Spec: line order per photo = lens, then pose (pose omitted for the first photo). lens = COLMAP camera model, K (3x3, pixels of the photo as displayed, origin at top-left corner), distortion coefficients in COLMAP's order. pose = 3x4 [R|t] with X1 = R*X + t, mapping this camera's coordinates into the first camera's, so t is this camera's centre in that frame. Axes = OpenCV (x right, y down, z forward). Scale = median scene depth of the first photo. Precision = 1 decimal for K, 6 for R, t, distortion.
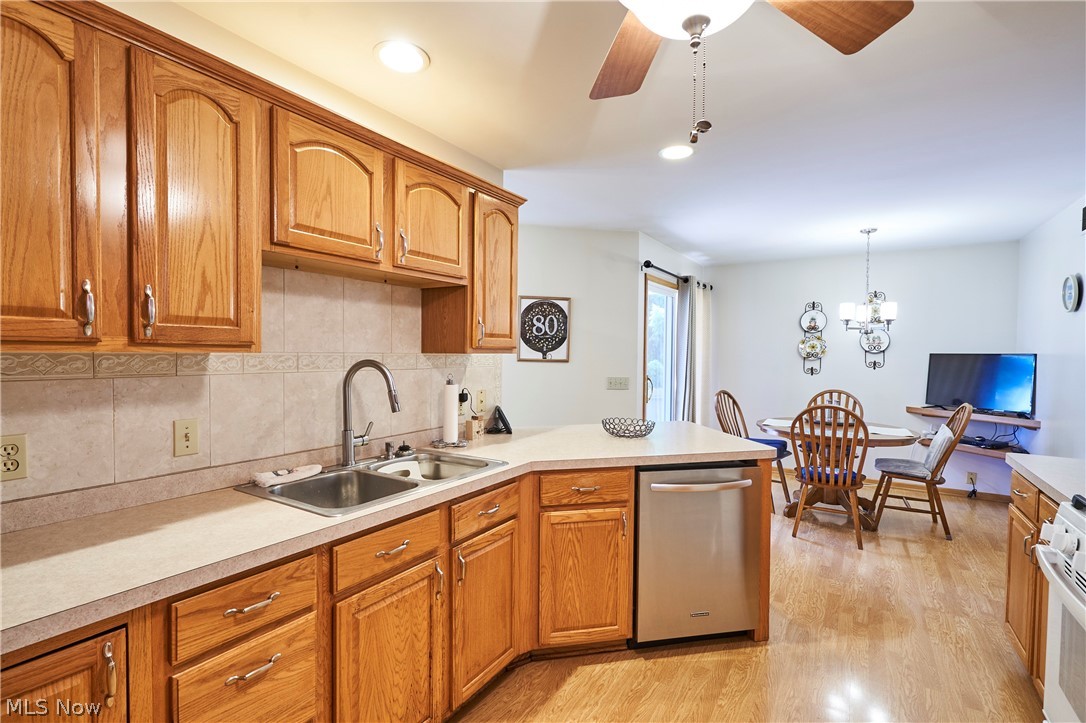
lens RADIAL K [[506.9, 0, 544.0], [0, 506.9, 364.5], [0, 0, 1]] dist [0.002570, 0.000762]
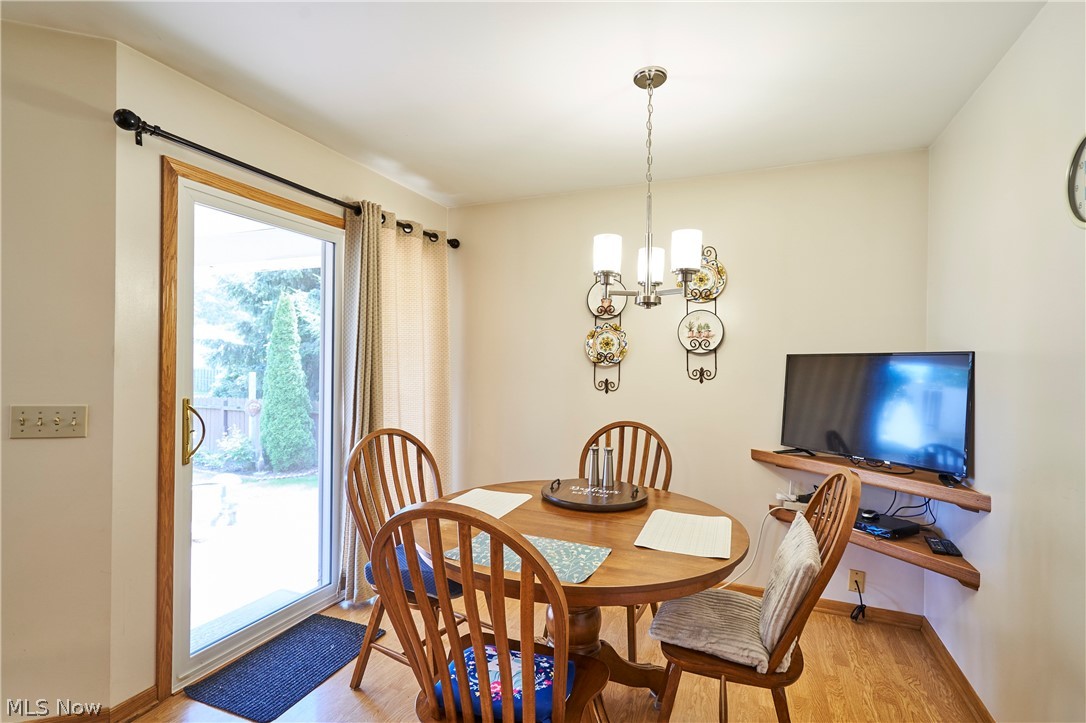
lens RADIAL K [[530.1, 0, 540.3], [0, 530.1, 360.0], [0, 0, 1]] dist [0.001250, 0.000212]
pose [[0.985199, 0.003048, 0.171387, 0.376520], [0.002166, 0.999541, -0.030227, 0.001609], [-0.171401, 0.030151, 0.984740, 0.452268]]
